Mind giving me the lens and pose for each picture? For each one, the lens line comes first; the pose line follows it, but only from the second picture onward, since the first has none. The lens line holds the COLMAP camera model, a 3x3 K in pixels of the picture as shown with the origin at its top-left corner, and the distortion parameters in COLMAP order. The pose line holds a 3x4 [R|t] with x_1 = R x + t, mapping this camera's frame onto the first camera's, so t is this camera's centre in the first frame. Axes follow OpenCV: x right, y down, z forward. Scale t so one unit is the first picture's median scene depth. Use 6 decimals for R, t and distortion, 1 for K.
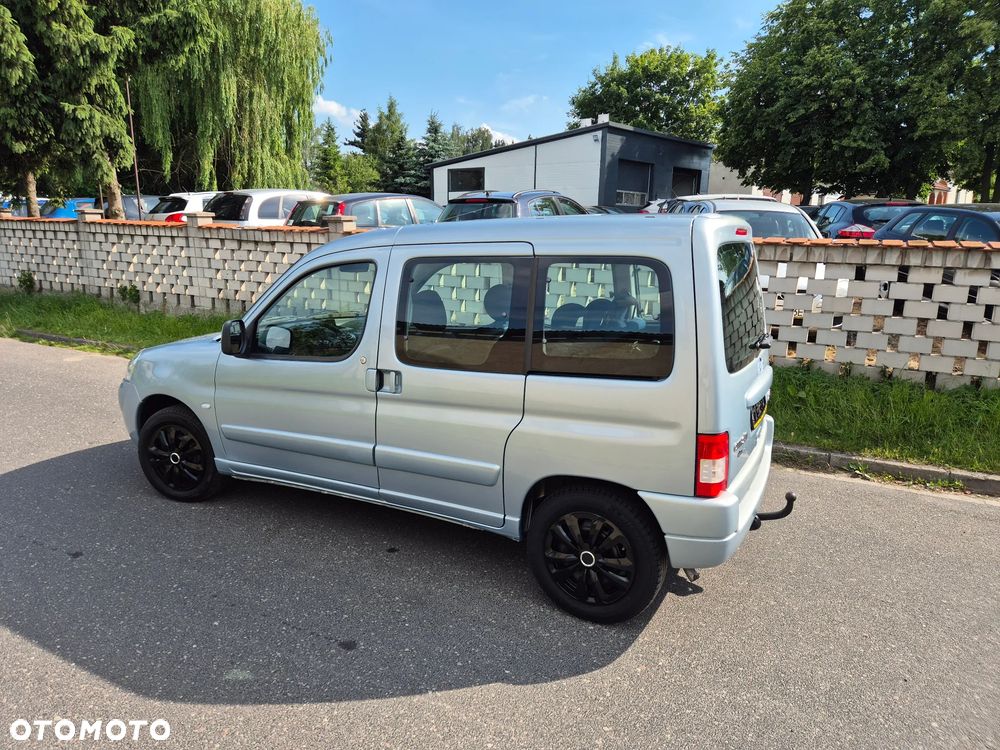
lens RADIAL K [[669.8, 0, 504.1], [0, 669.8, 360.9], [0, 0, 1]] dist [0.071562, -0.063807]
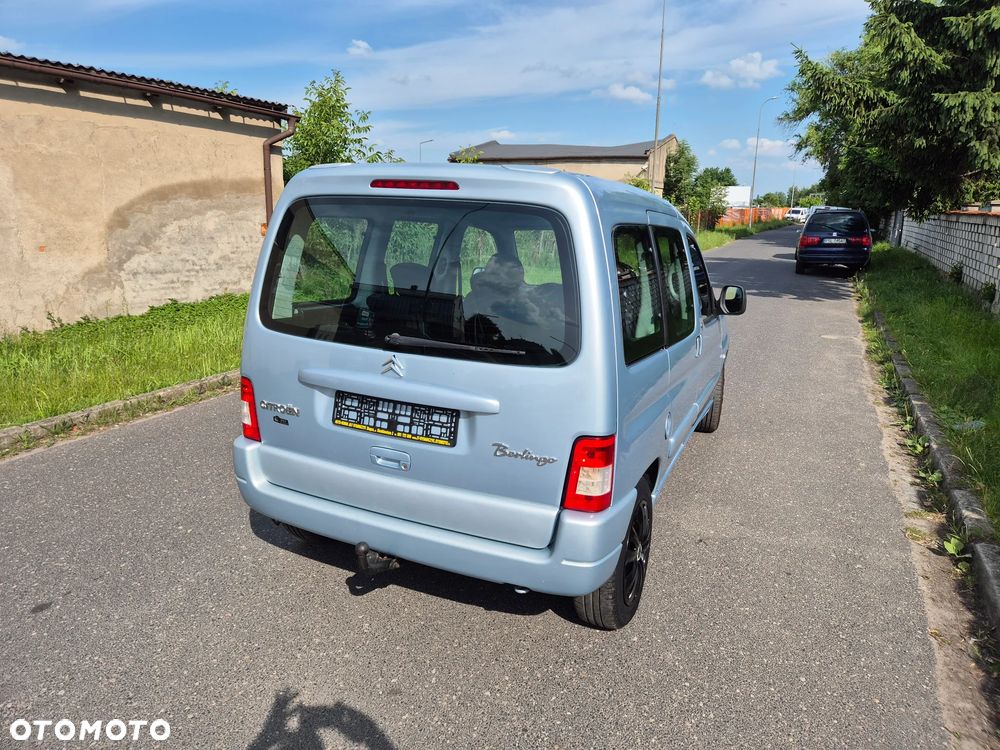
lens RADIAL K [[670.8, 0, 500.3], [0, 670.8, 359.6], [0, 0, 1]] dist [0.071518, -0.065836]
pose [[0.048517, 0.203909, -0.977787, 0.366381], [-0.213656, 0.958400, 0.189264, -0.054128], [0.975703, 0.199727, 0.090065, 0.347539]]
